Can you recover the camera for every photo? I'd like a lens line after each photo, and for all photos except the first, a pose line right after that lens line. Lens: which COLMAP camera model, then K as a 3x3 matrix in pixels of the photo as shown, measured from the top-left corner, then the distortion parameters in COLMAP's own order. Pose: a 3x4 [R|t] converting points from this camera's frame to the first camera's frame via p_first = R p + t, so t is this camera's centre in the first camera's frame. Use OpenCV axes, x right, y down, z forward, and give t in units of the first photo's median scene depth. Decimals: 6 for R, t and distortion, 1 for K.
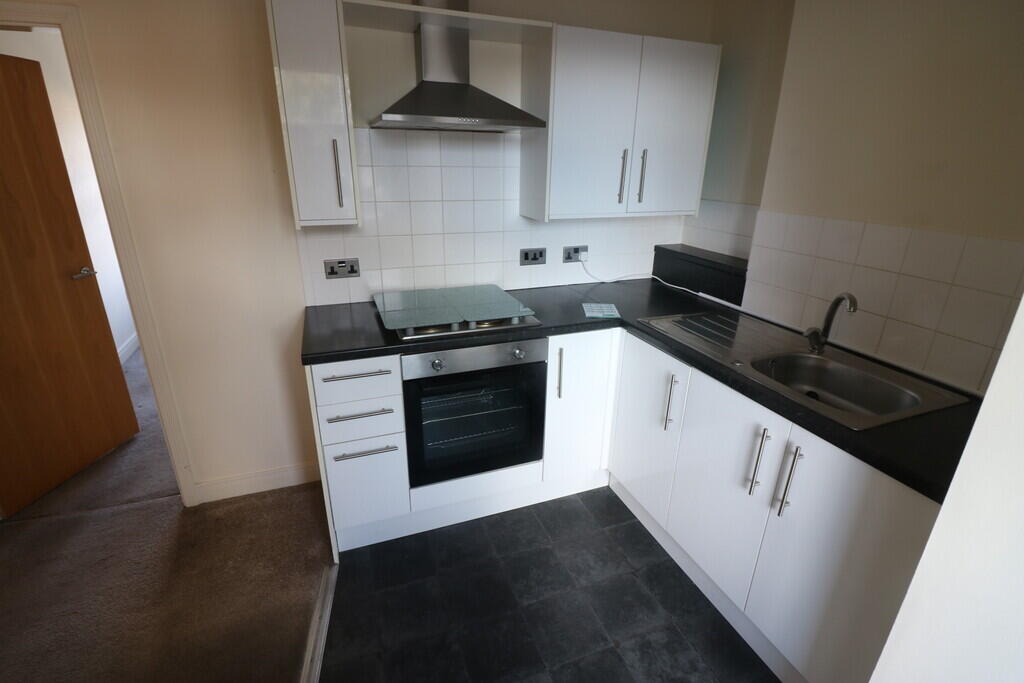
lens RADIAL K [[471.7, 0, 512.9], [0, 471.7, 332.8], [0, 0, 1]] dist [-0.003293, -0.013400]
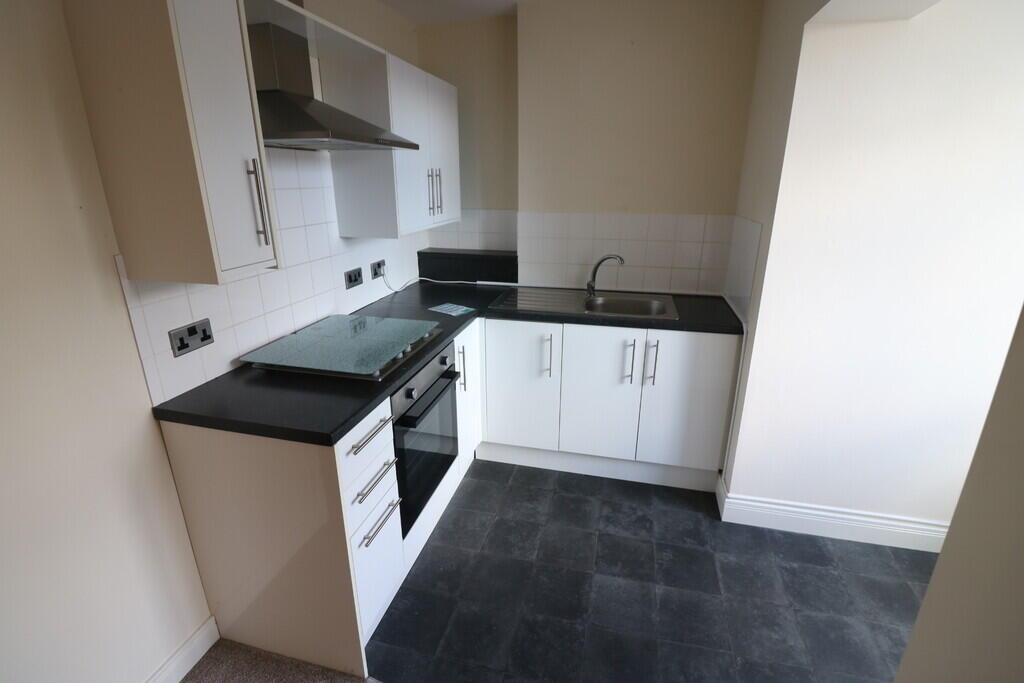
lens RADIAL K [[471.7, 0, 512.9], [0, 471.7, 332.8], [0, 0, 1]] dist [-0.003293, -0.013400]
pose [[0.569222, -0.269888, 0.776625, -0.630160], [0.286525, 0.950490, 0.120302, -0.089290], [-0.770642, 0.154045, 0.618370, 0.196123]]
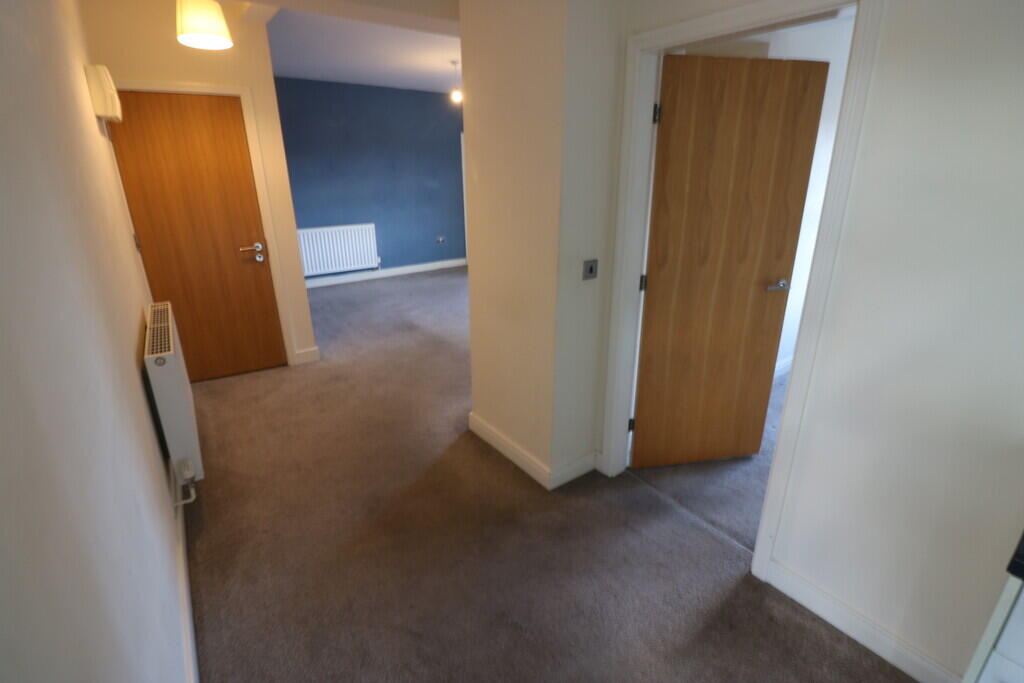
lens RADIAL K [[471.7, 0, 512.9], [0, 471.7, 332.8], [0, 0, 1]] dist [-0.003293, -0.013400]
pose [[0.255302, 0.295491, -0.920601, -0.160991], [-0.316228, 0.925306, 0.209304, -0.077164], [0.913685, 0.237684, 0.329674, 0.230786]]
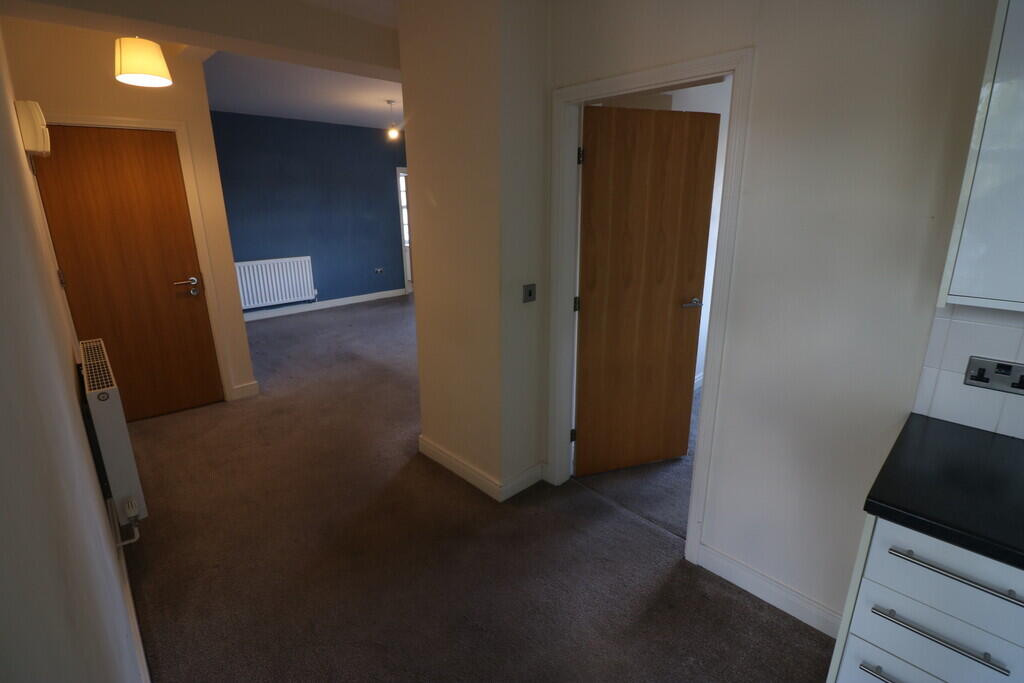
lens RADIAL K [[471.7, 0, 512.9], [0, 471.7, 332.8], [0, 0, 1]] dist [-0.003293, -0.013400]
pose [[0.384361, 0.226881, -0.894870, -0.087367], [-0.298703, 0.947752, 0.111991, -0.068175], [0.873524, 0.224255, 0.432049, 0.189739]]
